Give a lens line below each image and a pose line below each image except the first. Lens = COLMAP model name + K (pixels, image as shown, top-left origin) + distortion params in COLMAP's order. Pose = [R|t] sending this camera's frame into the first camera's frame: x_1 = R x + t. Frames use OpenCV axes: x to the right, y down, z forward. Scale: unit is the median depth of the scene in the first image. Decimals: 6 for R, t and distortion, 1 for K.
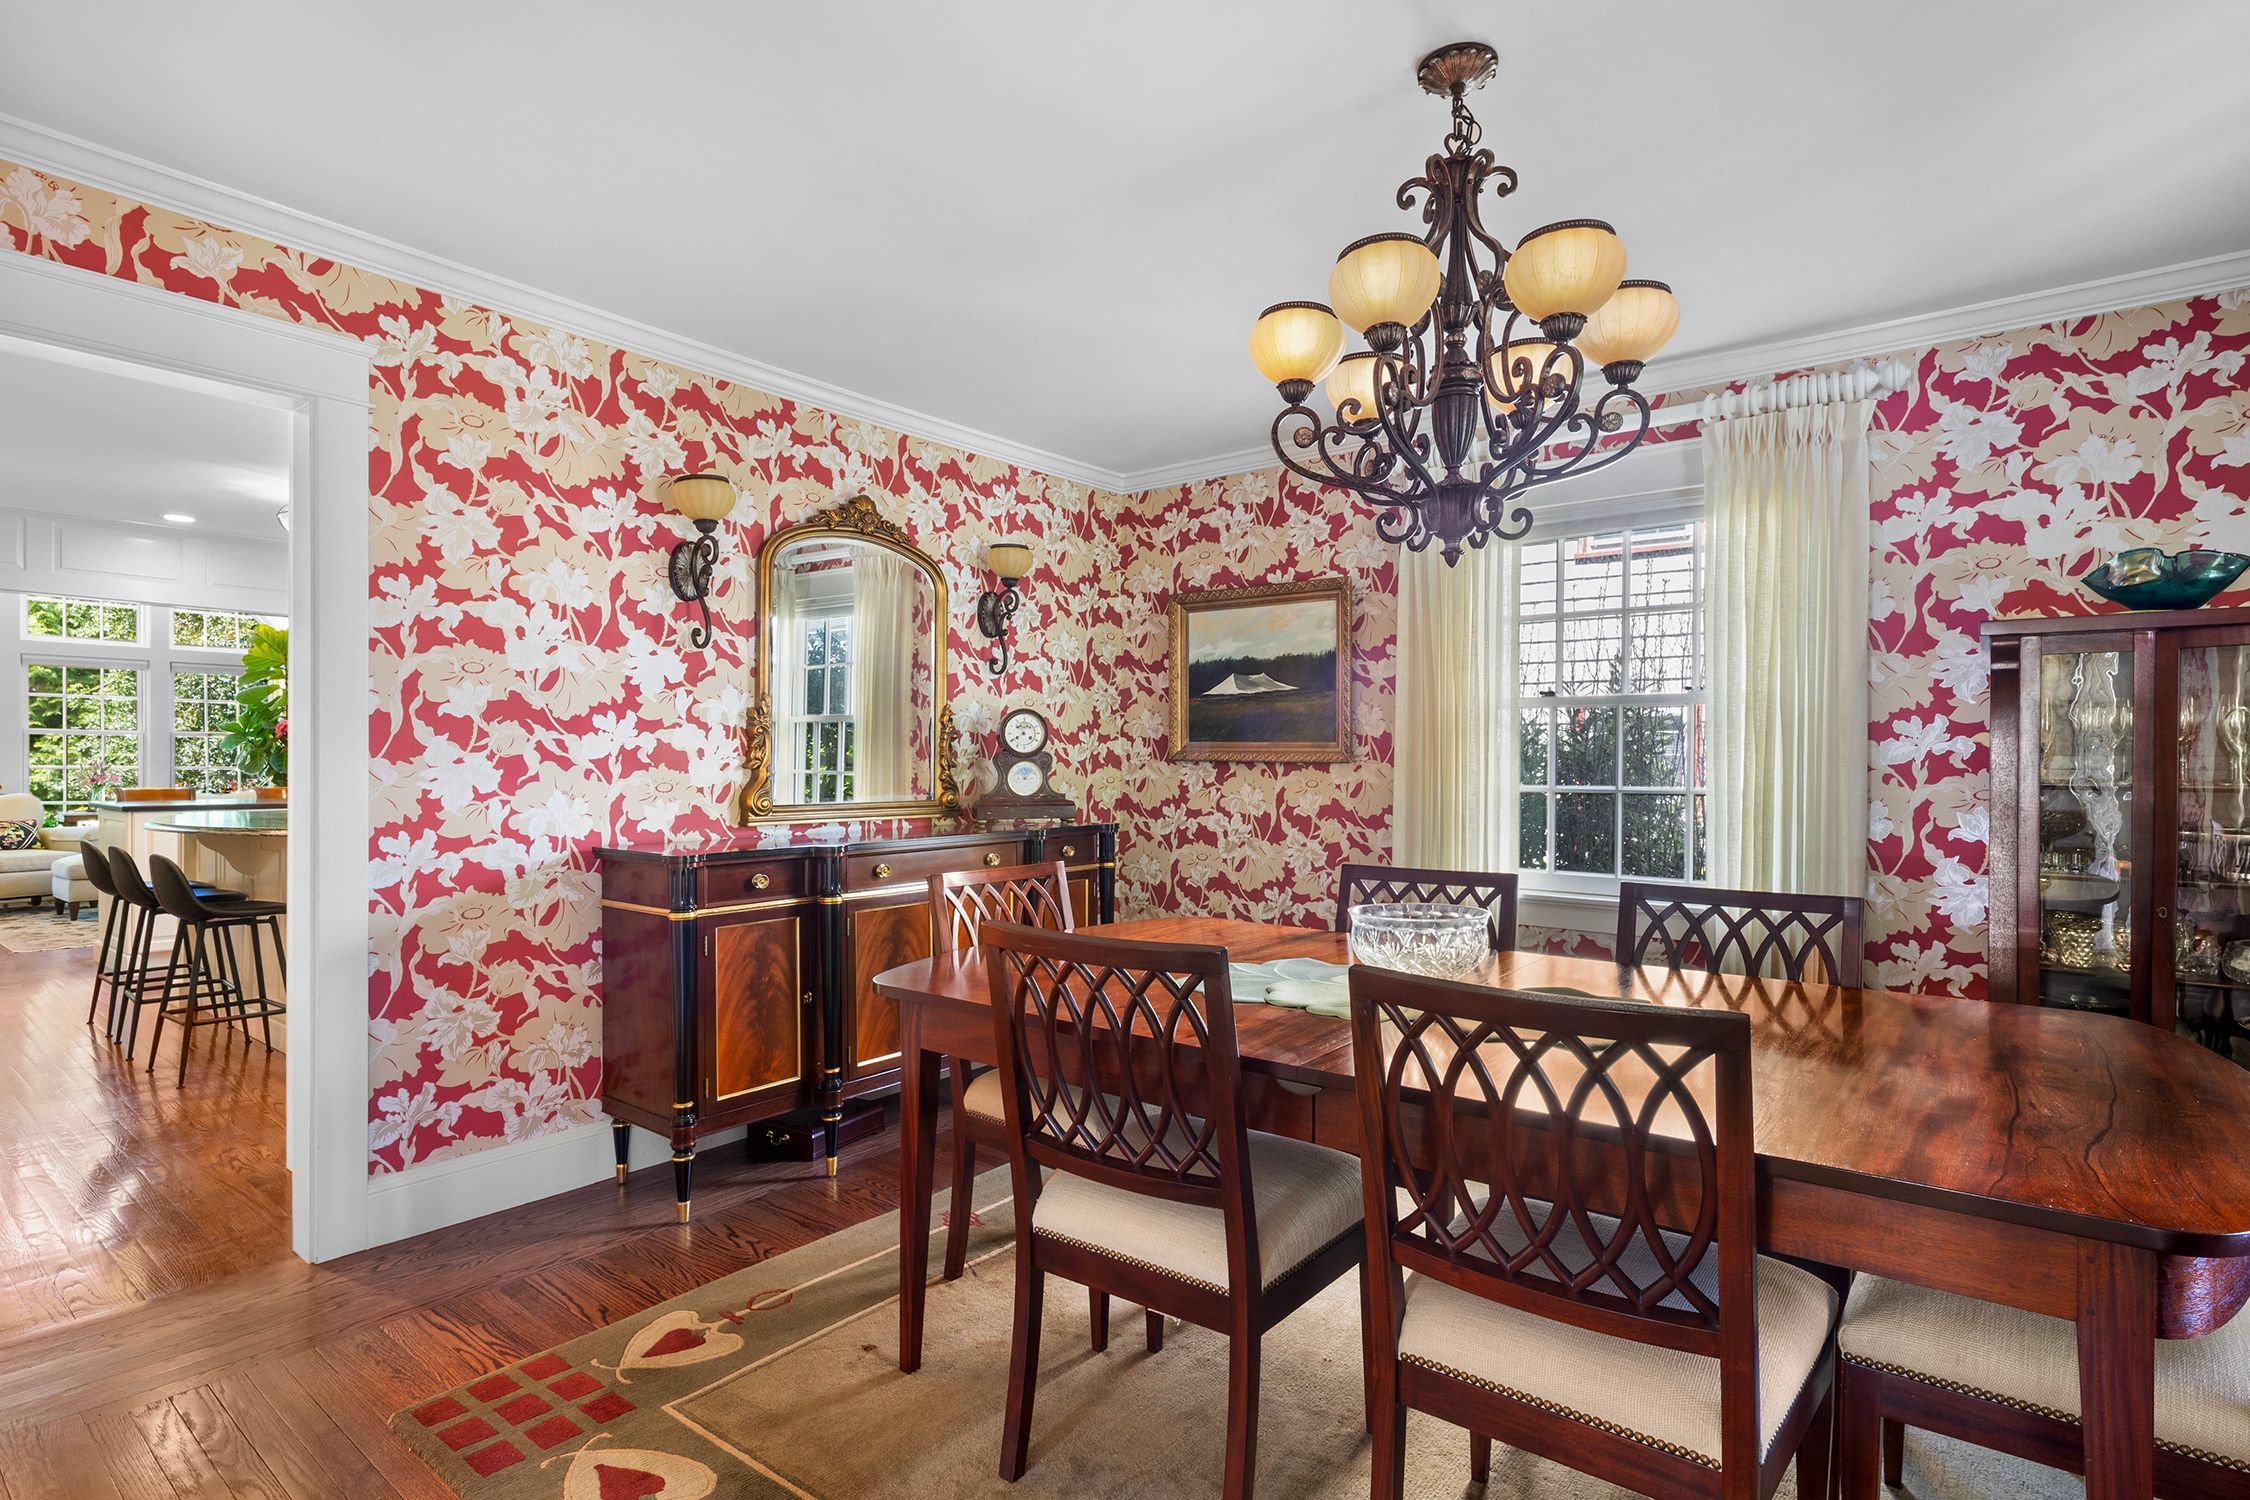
lens RADIAL K [[1109.4, 0, 1123.9], [0, 1109.4, 771.0], [0, 0, 1]] dist [0.000711, -0.001999]
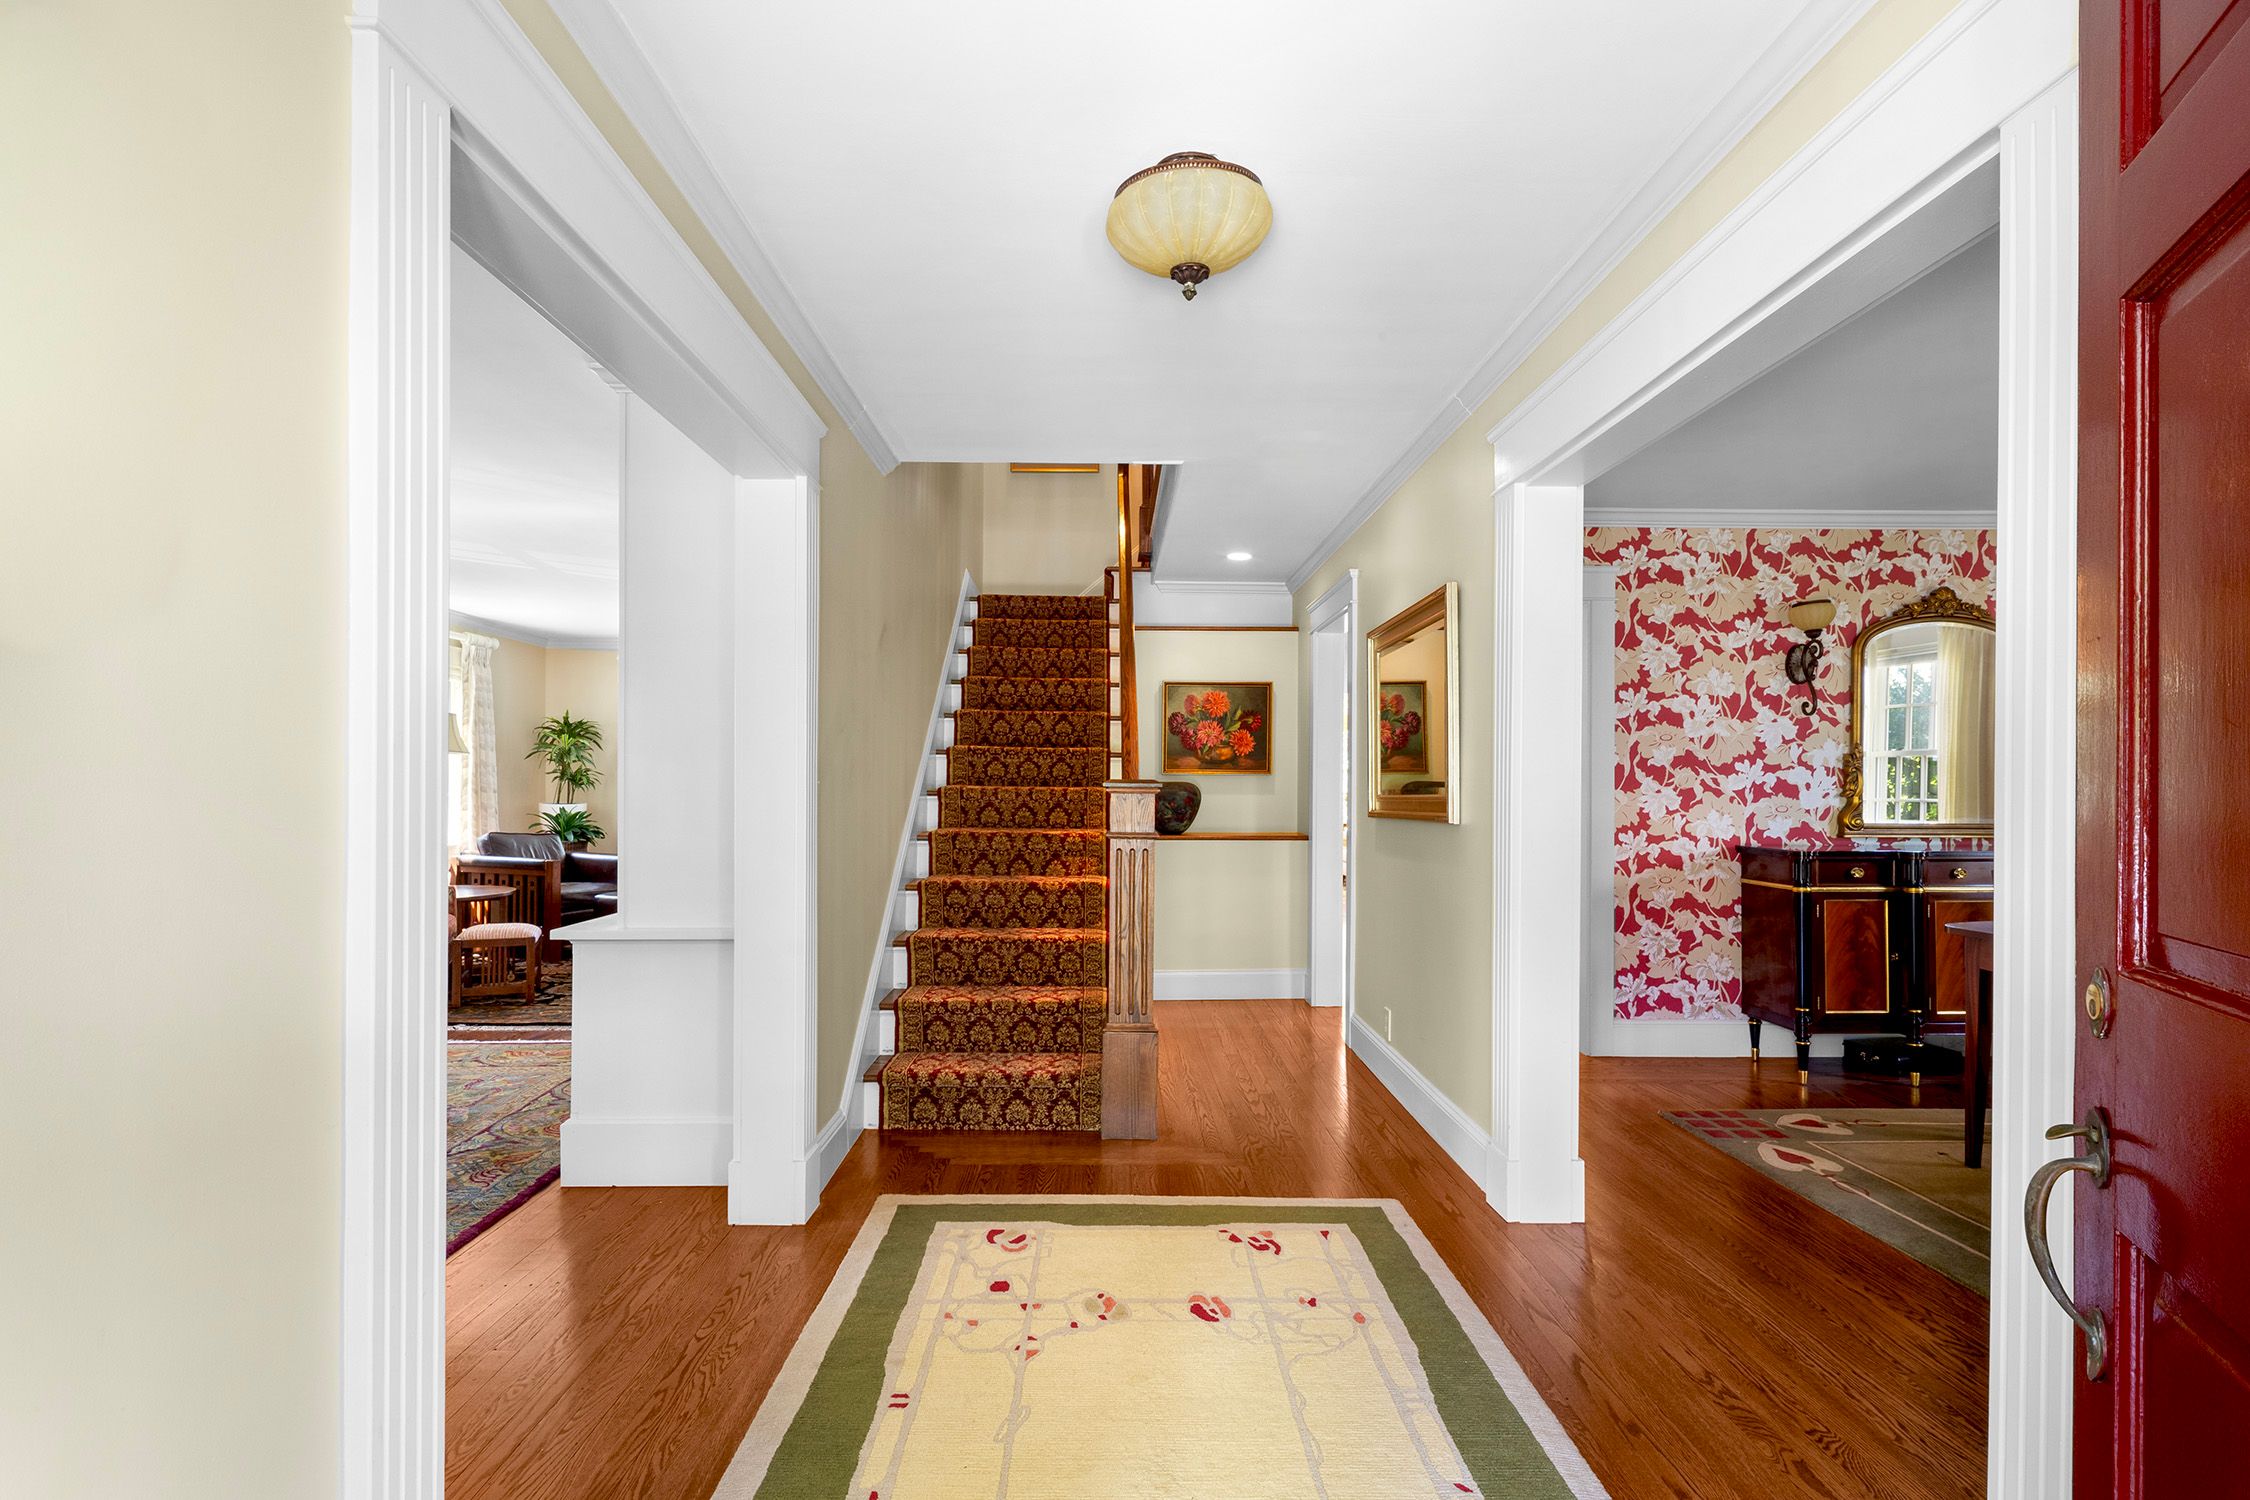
lens RADIAL K [[1098.2, 0, 1122.6], [0, 1098.2, 783.1], [0, 0, 1]] dist [0.003012, -0.000024]
pose [[0.635944, -0.003035, -0.771729, 0.174716], [-0.006823, 0.999931, -0.009555, -0.000077], [0.771705, 0.011342, 0.635879, -0.662668]]
